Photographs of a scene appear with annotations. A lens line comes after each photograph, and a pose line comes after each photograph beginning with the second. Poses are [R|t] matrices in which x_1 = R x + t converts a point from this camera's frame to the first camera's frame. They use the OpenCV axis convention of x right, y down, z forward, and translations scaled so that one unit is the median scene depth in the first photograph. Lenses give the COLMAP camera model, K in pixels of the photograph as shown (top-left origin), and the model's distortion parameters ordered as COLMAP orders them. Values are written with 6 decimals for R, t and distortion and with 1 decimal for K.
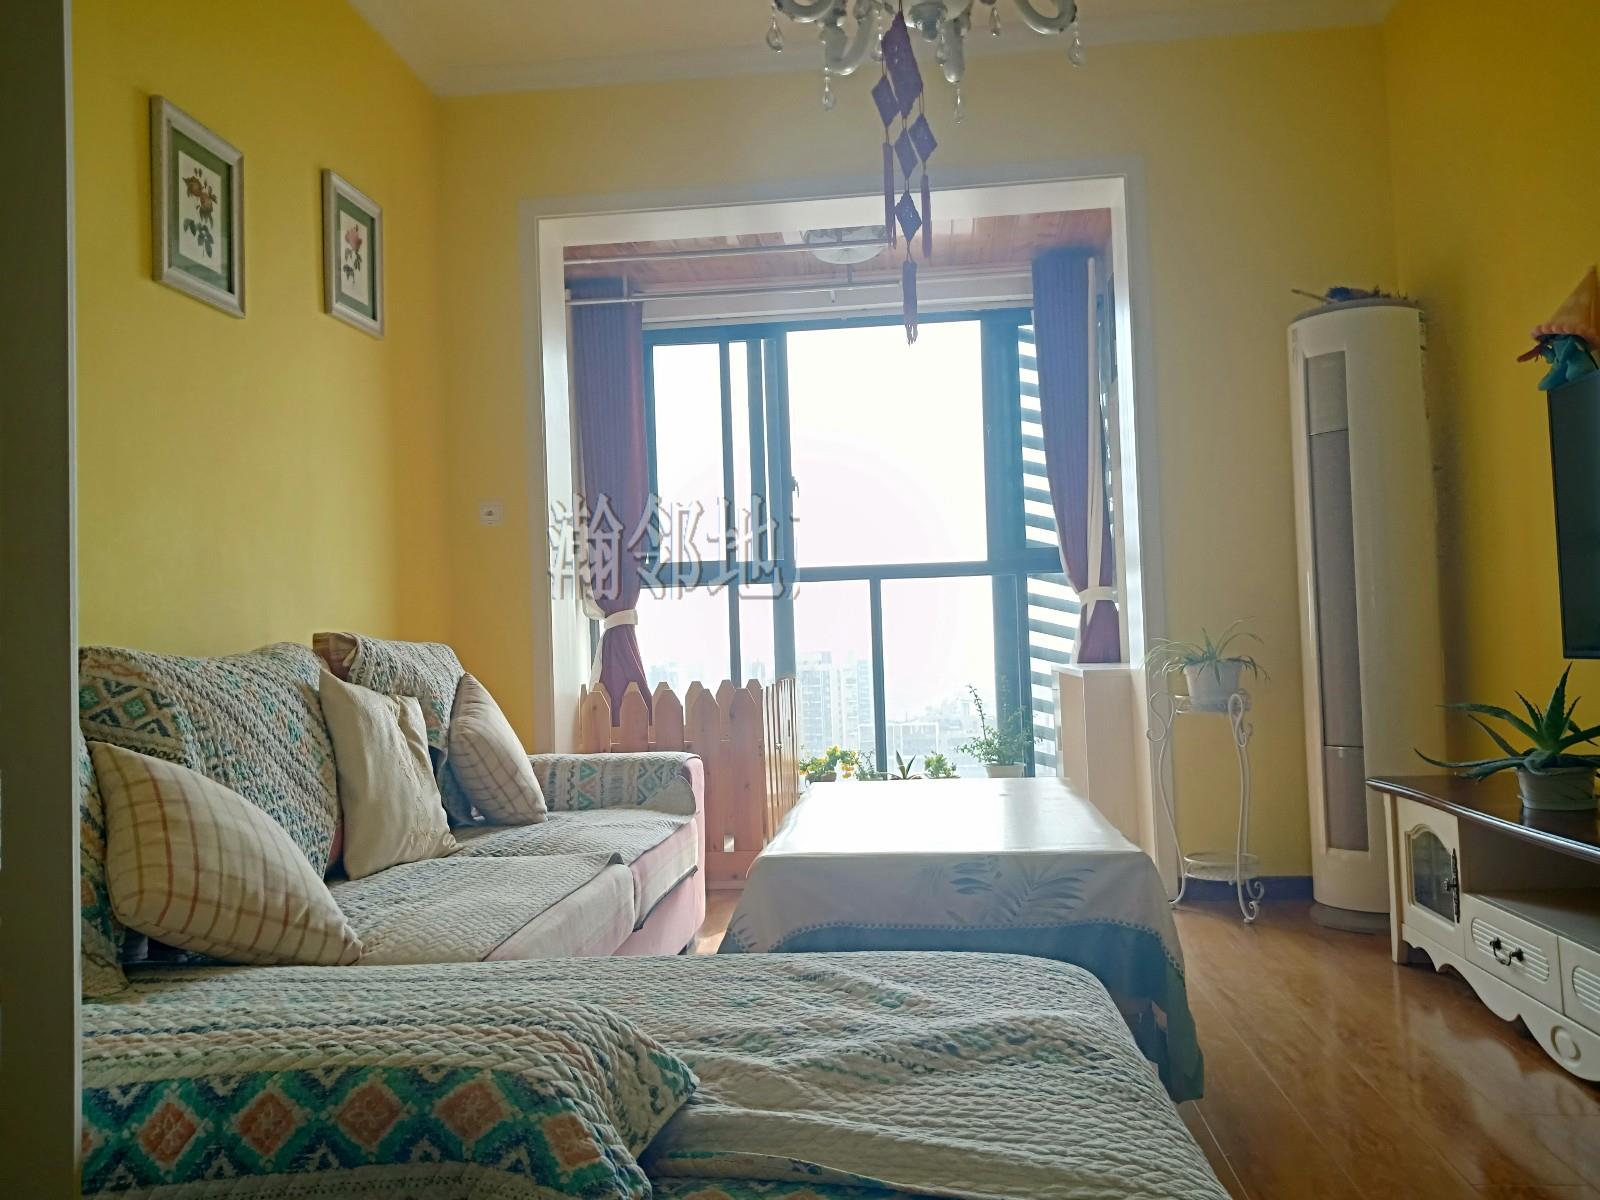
lens RADIAL K [[1247.3, 0, 822.8], [0, 1247.3, 607.5], [0, 0, 1]] dist [0.094307, -0.185689]
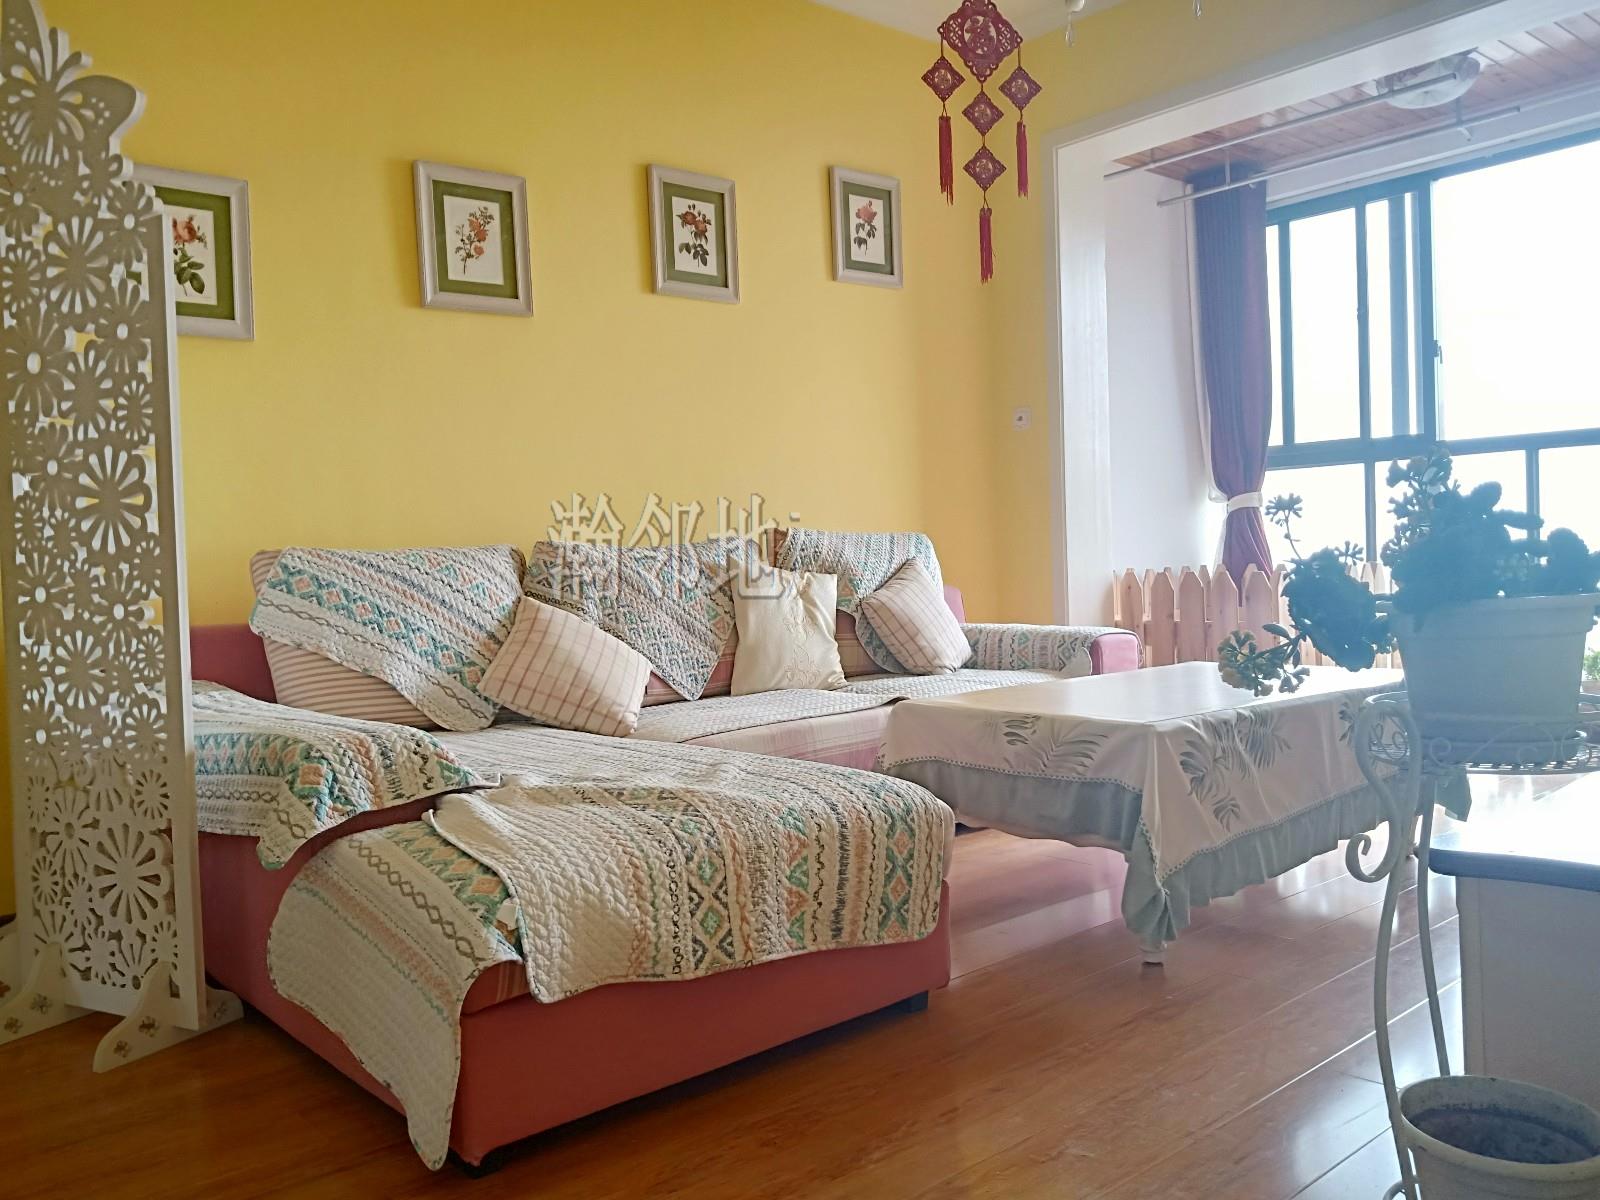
lens RADIAL K [[1247.3, 0, 822.8], [0, 1247.3, 607.5], [0, 0, 1]] dist [0.094307, -0.185689]
pose [[0.737551, 0.034848, -0.674392, 0.488760], [0.031306, 0.995829, 0.085696, -0.006721], [0.674565, -0.084318, 0.733384, 0.006815]]
